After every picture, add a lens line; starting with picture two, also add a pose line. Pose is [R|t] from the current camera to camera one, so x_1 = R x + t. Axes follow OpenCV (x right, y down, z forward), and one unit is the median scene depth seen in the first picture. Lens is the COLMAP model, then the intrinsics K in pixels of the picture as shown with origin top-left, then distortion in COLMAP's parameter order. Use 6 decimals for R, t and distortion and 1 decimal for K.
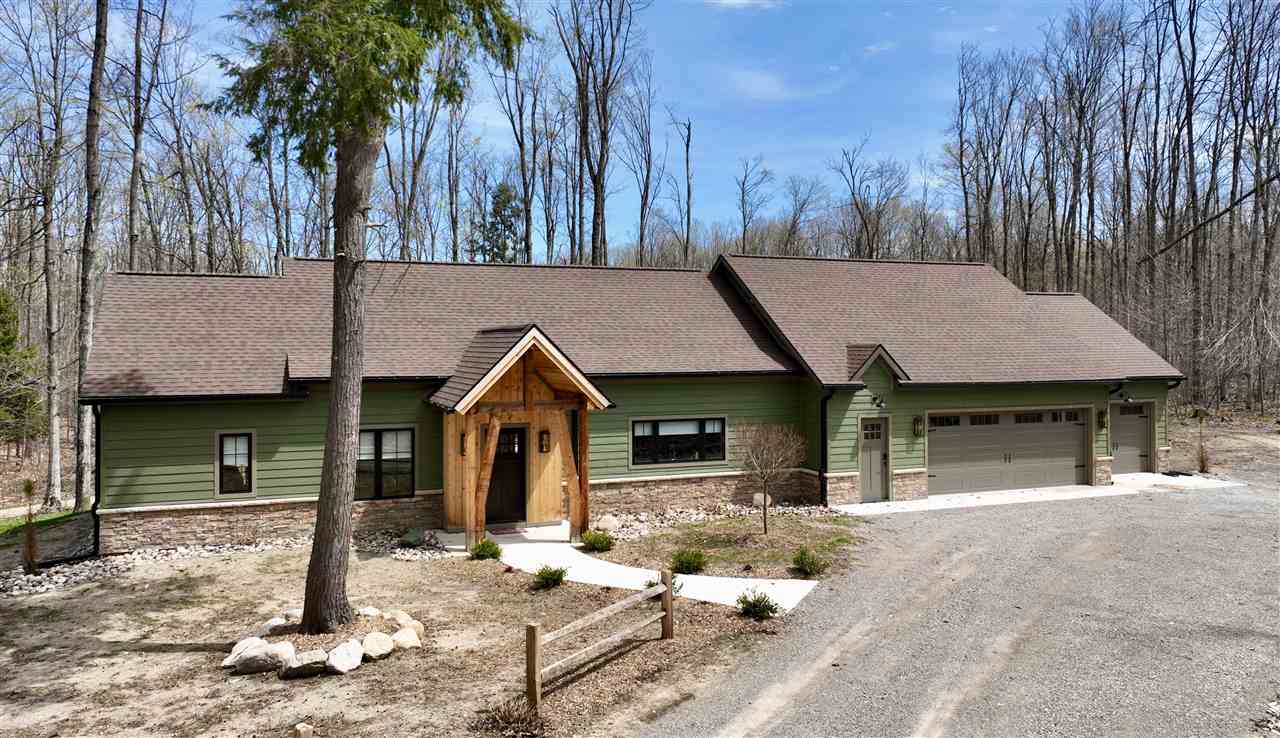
lens RADIAL K [[968.5, 0, 637.5], [0, 968.5, 357.5], [0, 0, 1]] dist [0.001989, -0.002390]
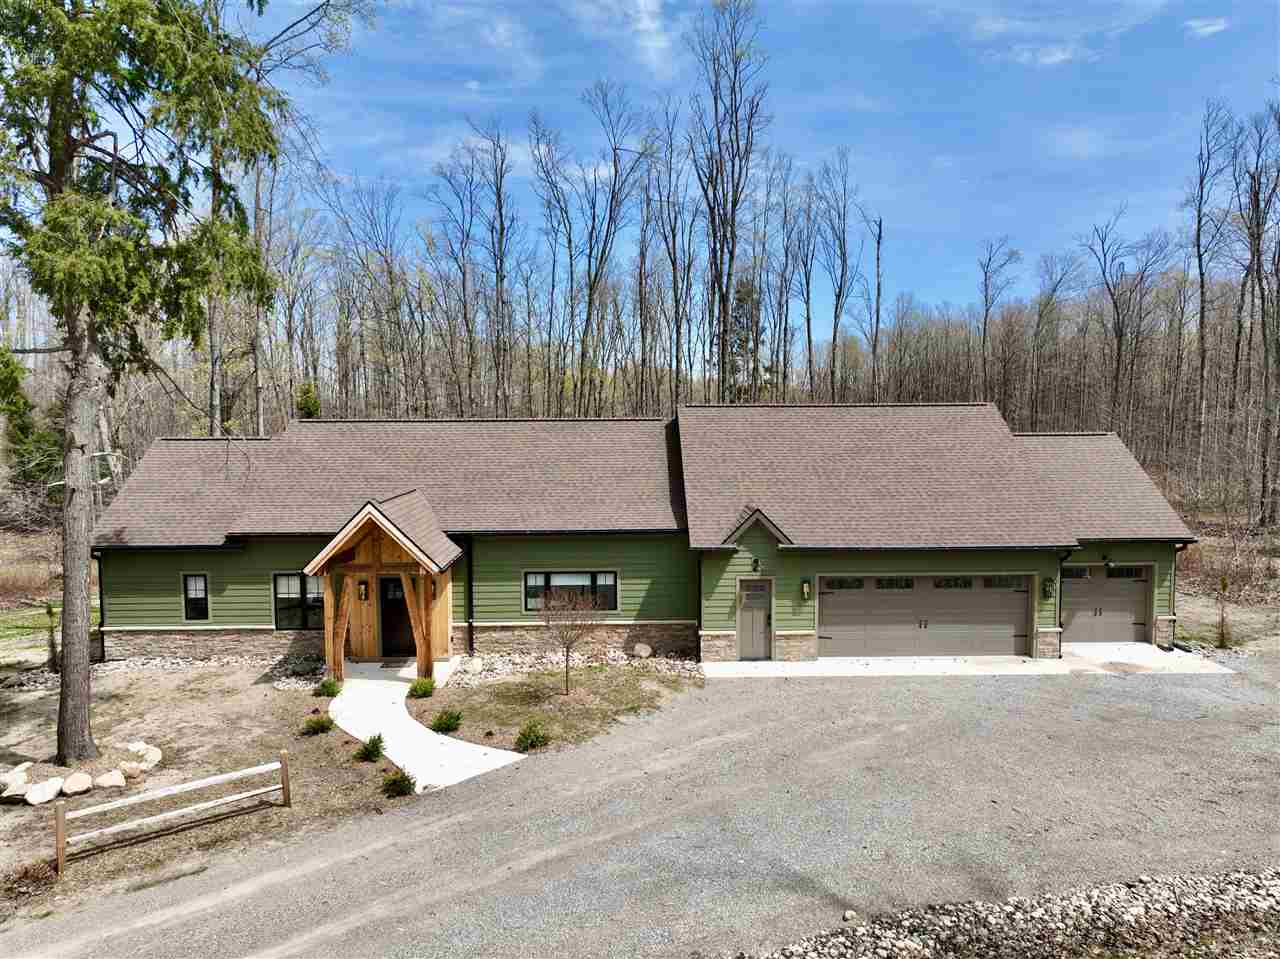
lens RADIAL K [[897.7, 0, 642.1], [0, 897.7, 488.5], [0, 0, 1]] dist [0.009605, 0.002302]
pose [[0.937755, 0.028373, -0.346138, 0.461687], [-0.002634, 0.997210, 0.074607, -0.104835], [0.347289, -0.069051, 0.935213, 0.079399]]
